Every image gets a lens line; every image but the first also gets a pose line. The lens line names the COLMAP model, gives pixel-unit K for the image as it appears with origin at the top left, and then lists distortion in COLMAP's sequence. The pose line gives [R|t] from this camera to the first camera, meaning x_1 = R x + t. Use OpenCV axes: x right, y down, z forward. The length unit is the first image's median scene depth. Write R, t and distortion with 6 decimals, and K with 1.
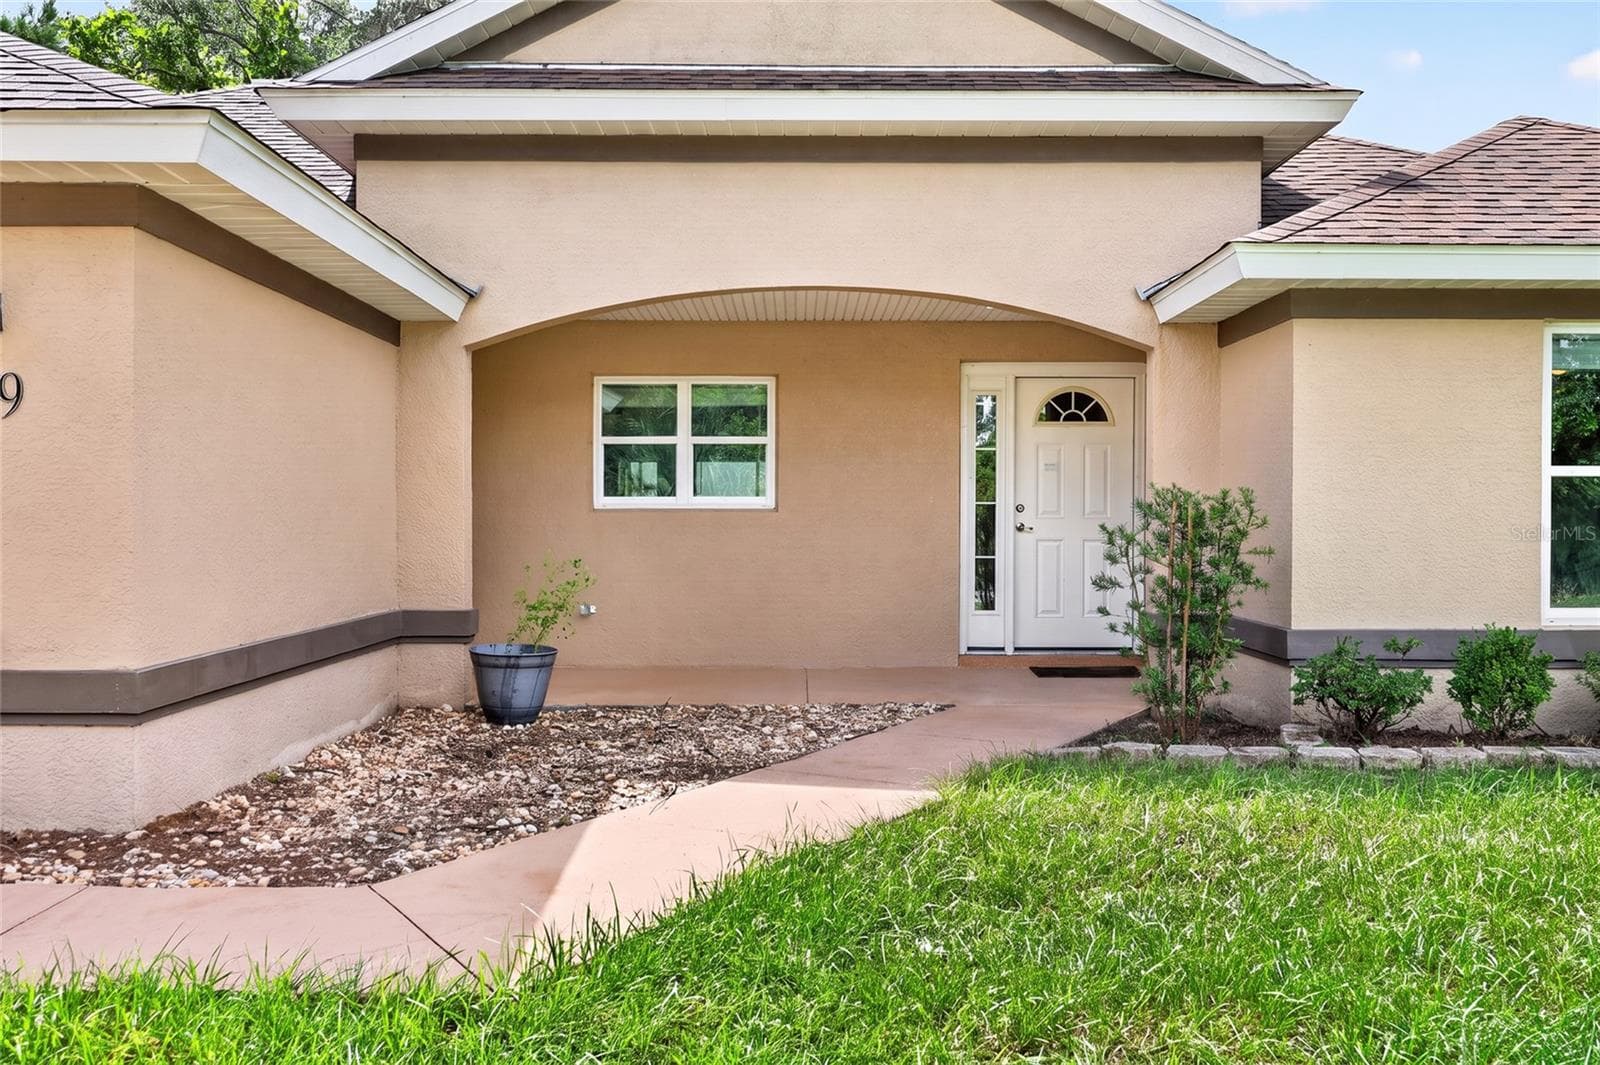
lens RADIAL K [[1545.0, 0, 795.6], [0, 1545.0, 514.5], [0, 0, 1]] dist [0.019942, 0.007973]
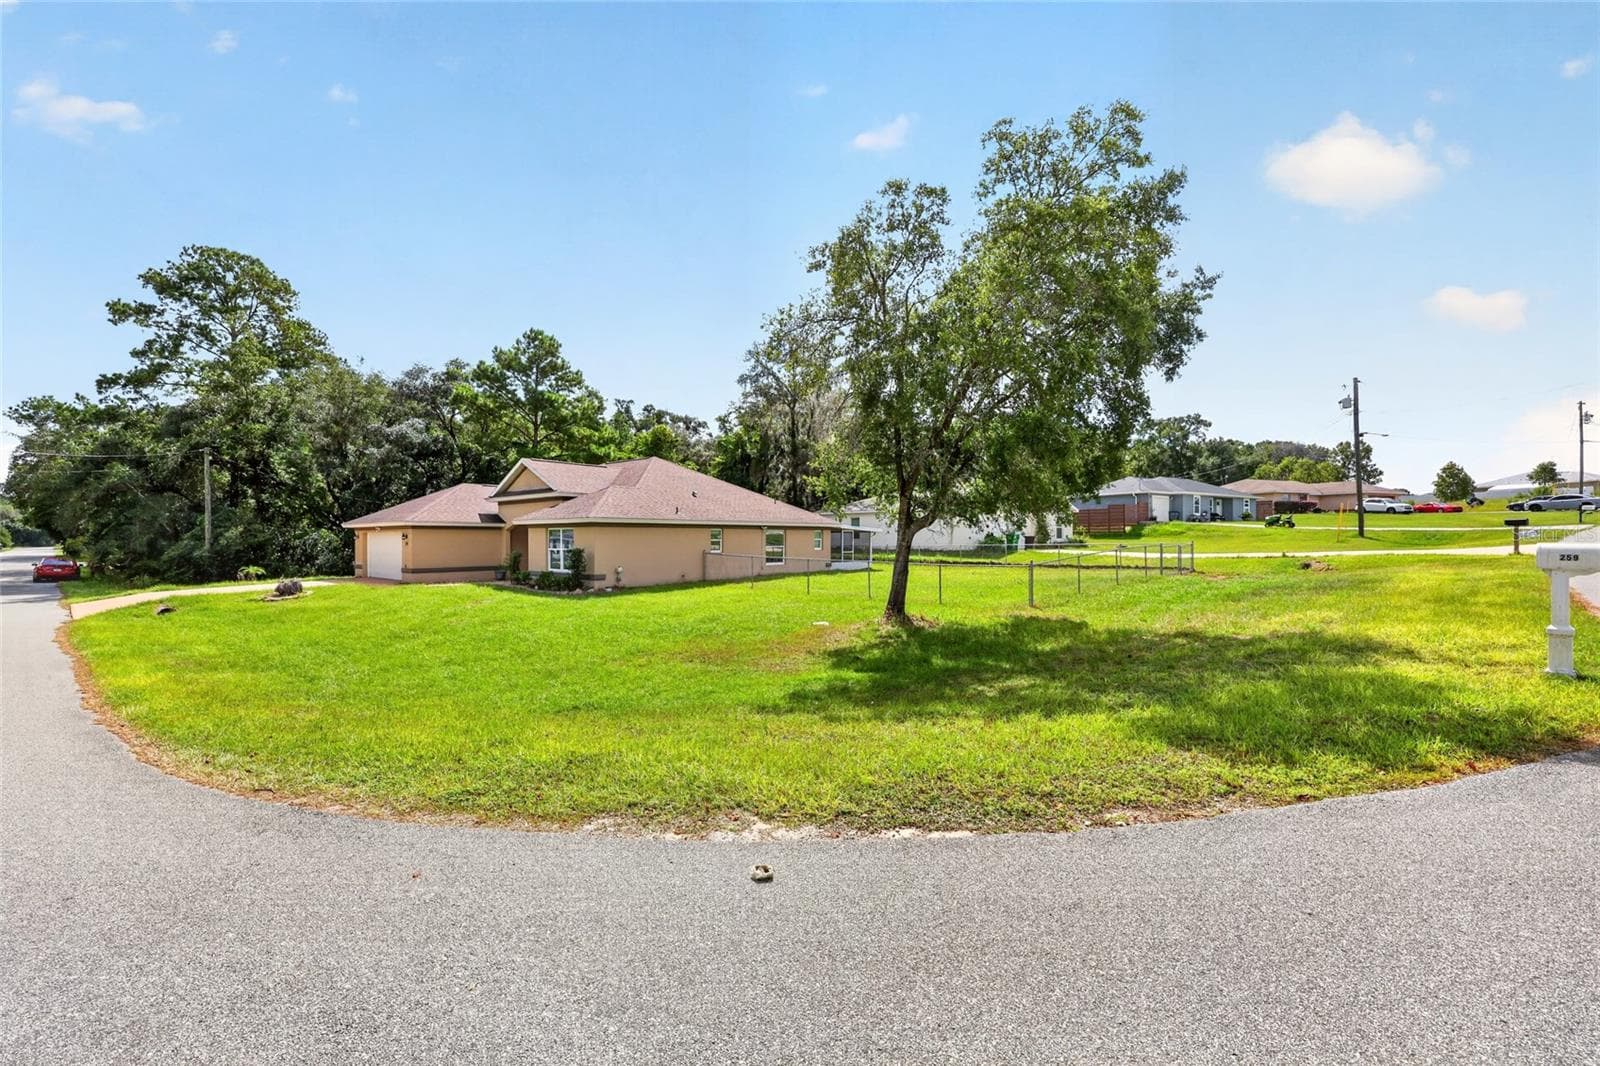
lens RADIAL K [[645.2, 0, 807.1], [0, 645.2, 529.7], [0, 0, 1]] dist [-0.001098, -0.000152]
pose [[0.770720, -0.012225, -0.637056, 2.955267], [0.006551, 0.999915, -0.011263, -0.069634], [0.637140, 0.004507, 0.770735, -0.469456]]
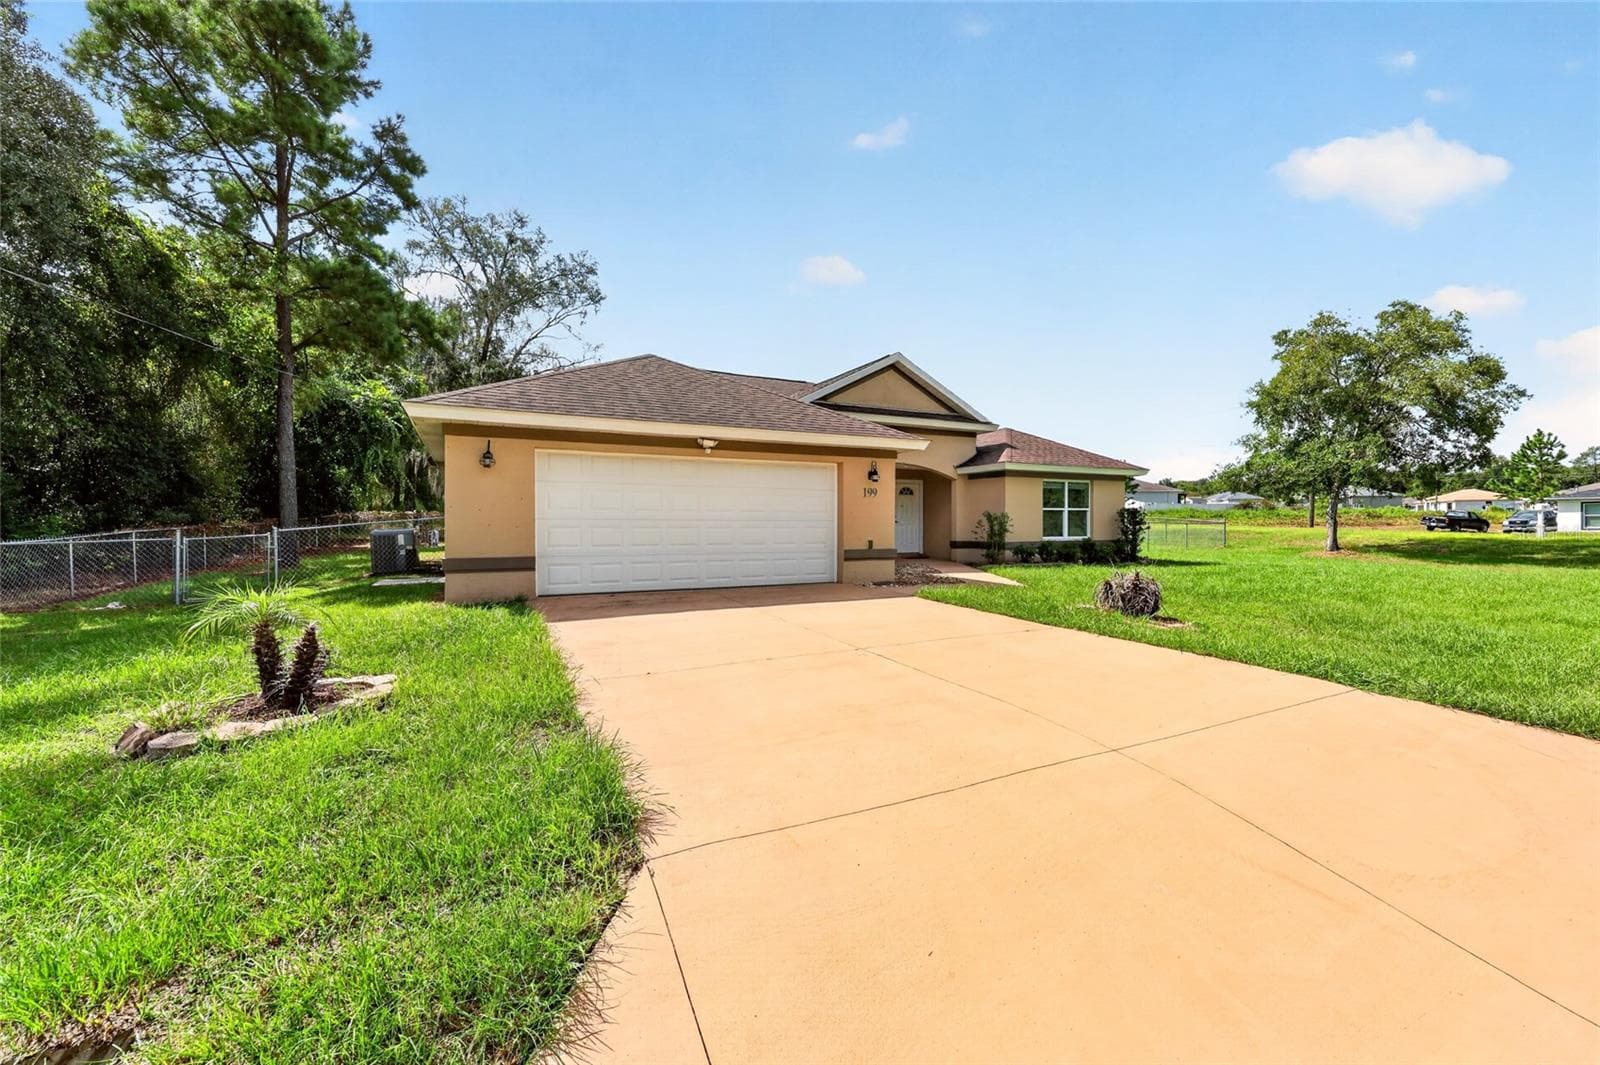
lens RADIAL K [[645.2, 0, 807.1], [0, 645.2, 529.2], [0, 0, 1]] dist [-0.001098, -0.000152]
pose [[0.889372, -0.009725, 0.457081, -1.004414], [0.004629, 0.999914, 0.012266, 0.006980], [-0.457161, -0.008794, 0.889341, -0.429538]]
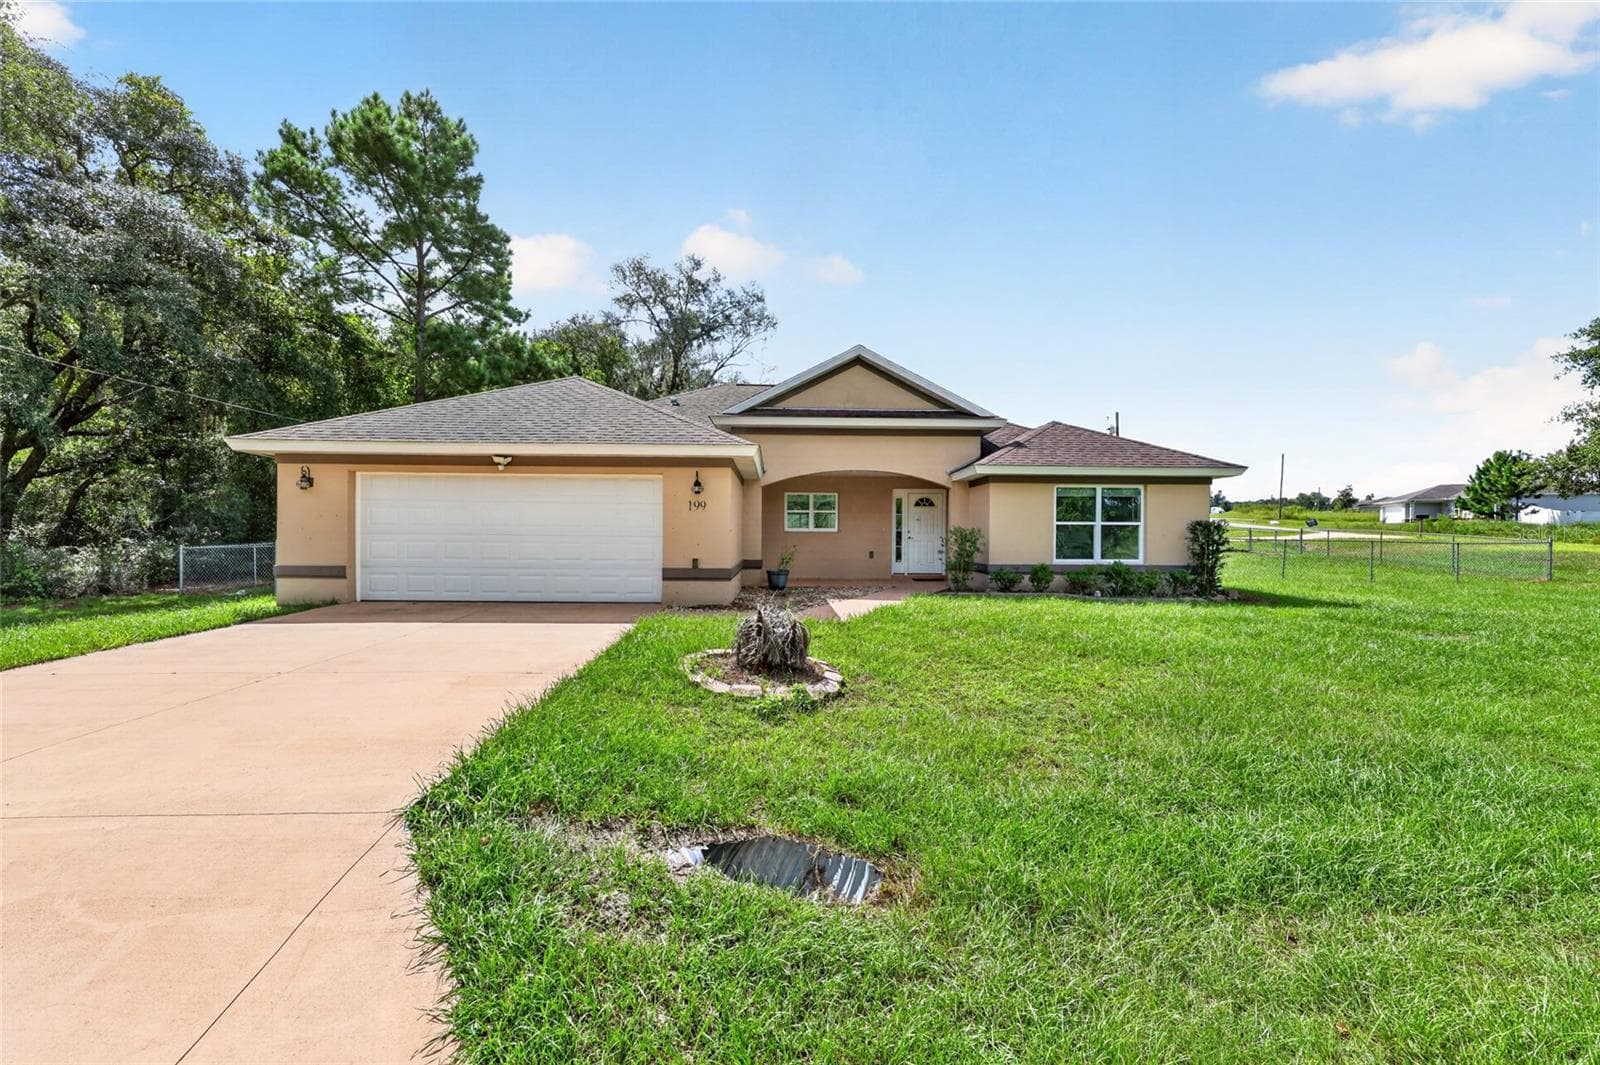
lens RADIAL K [[638.1, 0, 800.0], [0, 638.1, 532.5], [0, 0, 1]] dist [-0.001305, -0.000244]
pose [[0.999591, 0.003976, 0.028333, -0.170055], [-0.003968, 0.999992, -0.000316, -0.001703], [-0.028334, 0.000203, 0.999599, -0.499101]]
